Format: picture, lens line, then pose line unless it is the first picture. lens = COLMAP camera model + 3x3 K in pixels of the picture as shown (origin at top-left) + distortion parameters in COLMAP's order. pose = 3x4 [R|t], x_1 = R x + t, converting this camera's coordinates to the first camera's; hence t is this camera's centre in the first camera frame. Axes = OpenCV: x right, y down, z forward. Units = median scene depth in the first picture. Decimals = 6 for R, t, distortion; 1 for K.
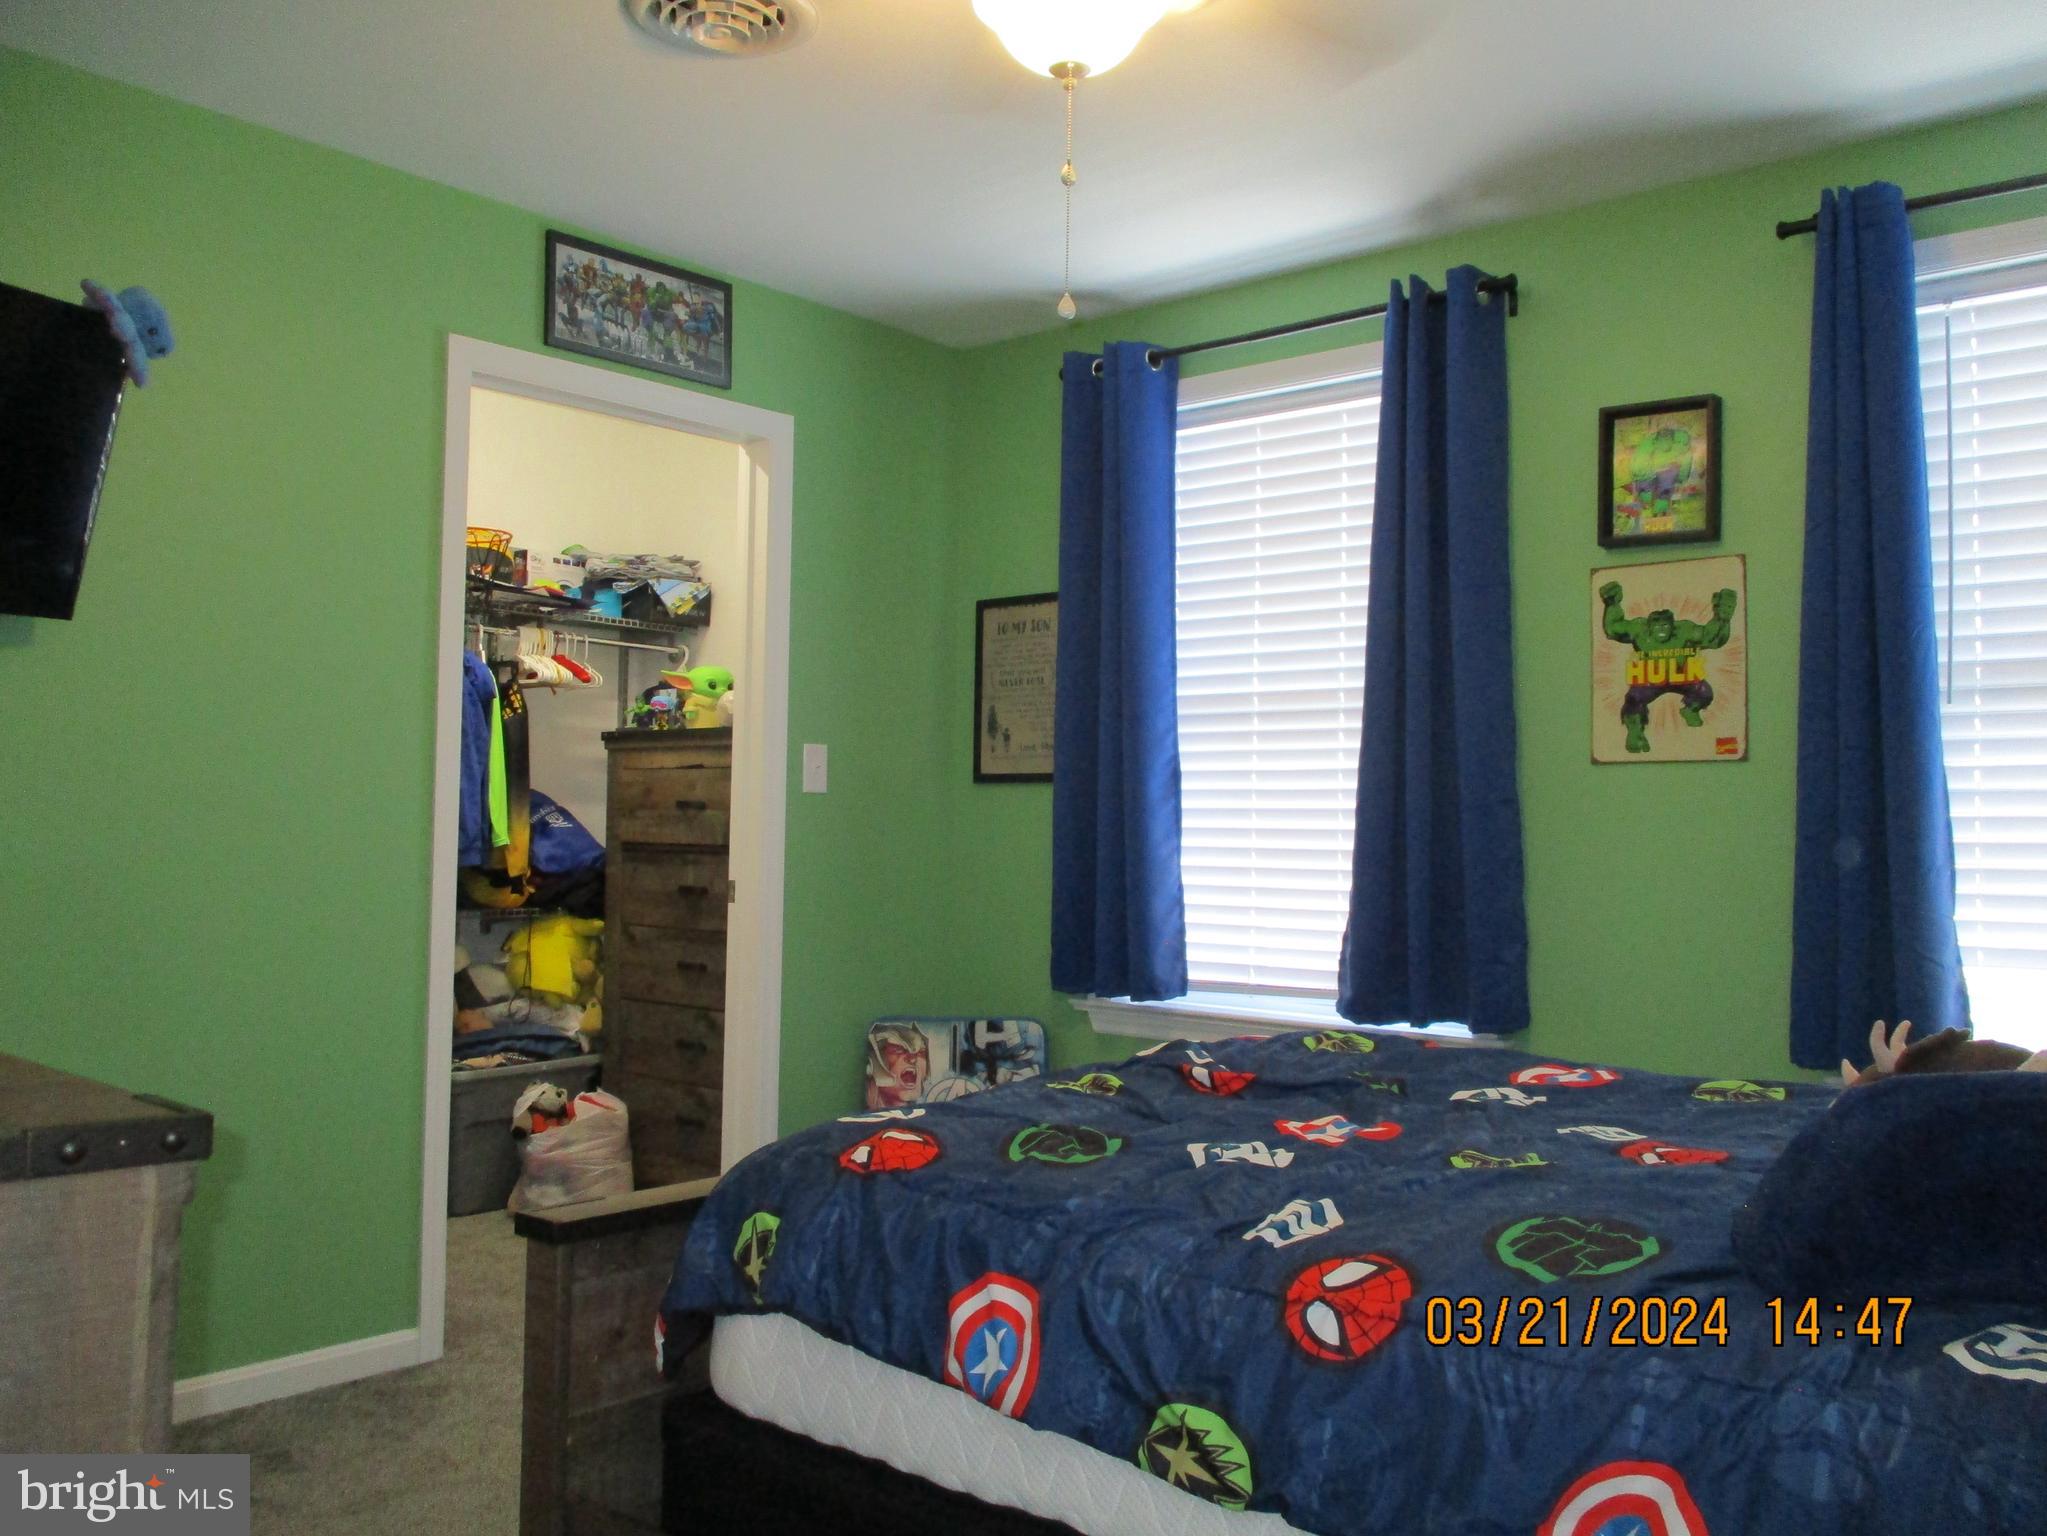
lens RADIAL K [[1712.3, 0, 1021.6], [0, 1712.3, 770.5], [0, 0, 1]] dist [-0.031470, -0.028773]
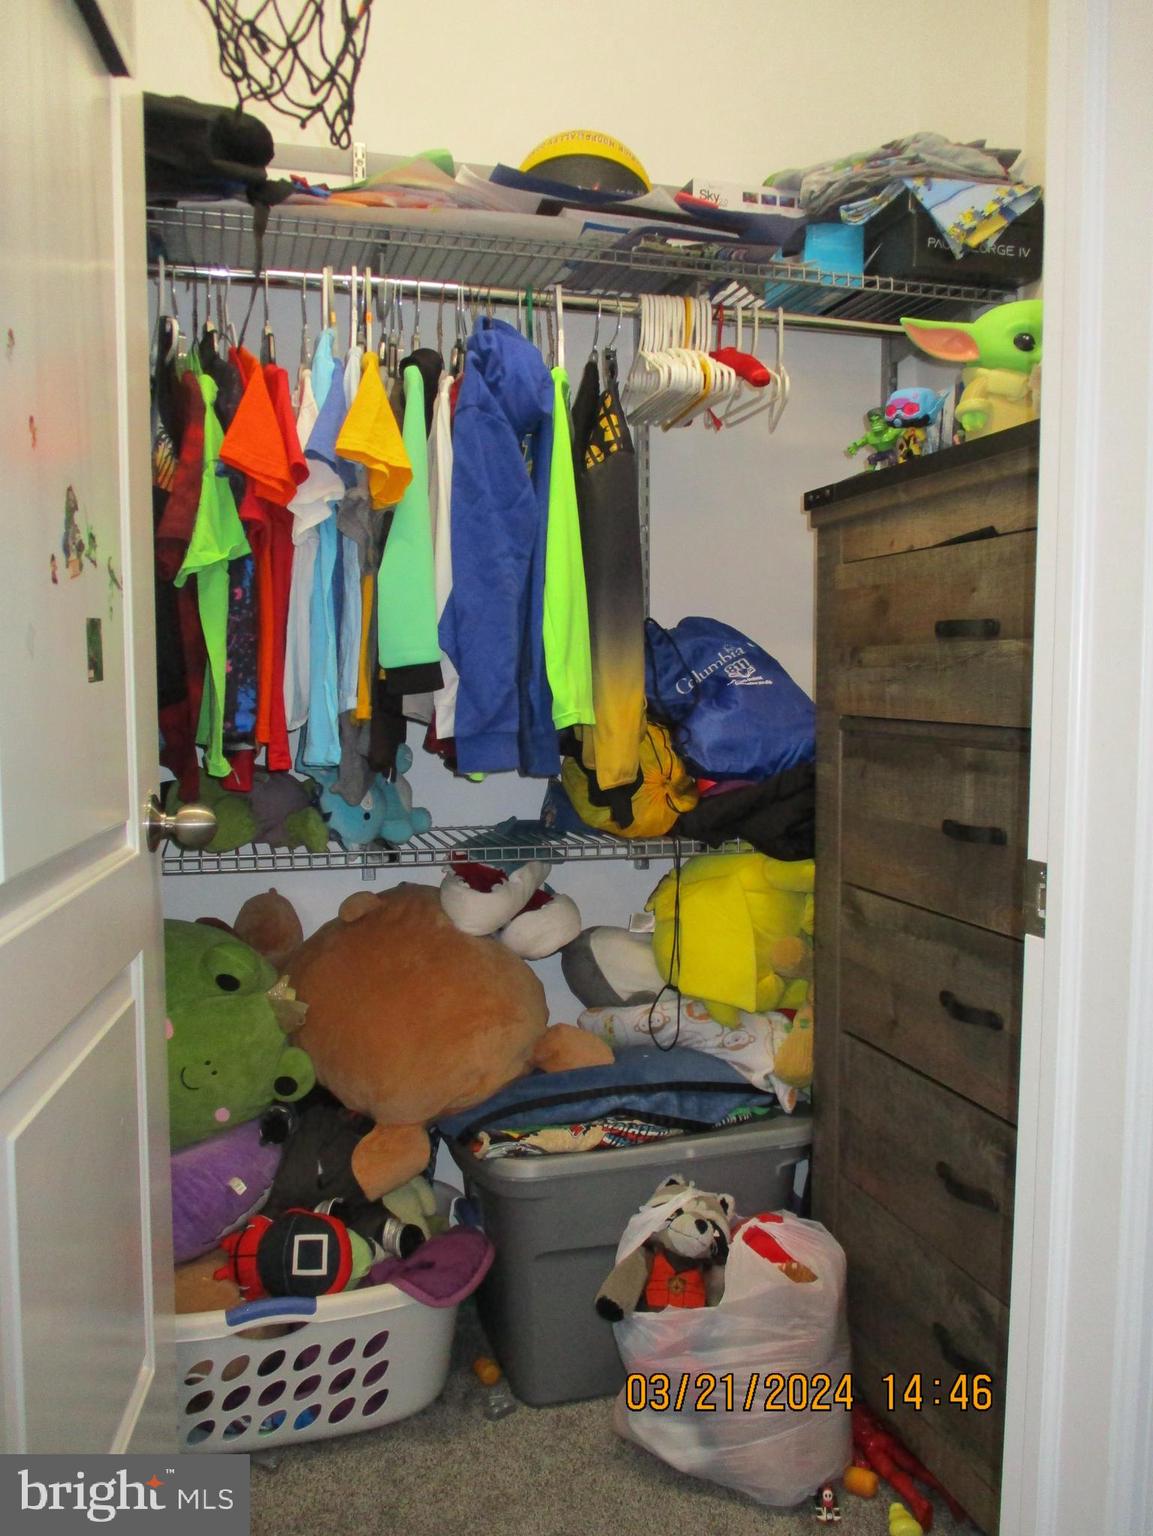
lens RADIAL K [[1284.9, 0, 577.5], [0, 1284.9, 775.9], [0, 0, 1]] dist [-0.031470, -0.028773]
pose [[0.837979, 0.025673, -0.545098, -0.099079], [0.033869, 0.994520, 0.098907, 0.020755], [0.544651, -0.101344, 0.832517, 0.663874]]
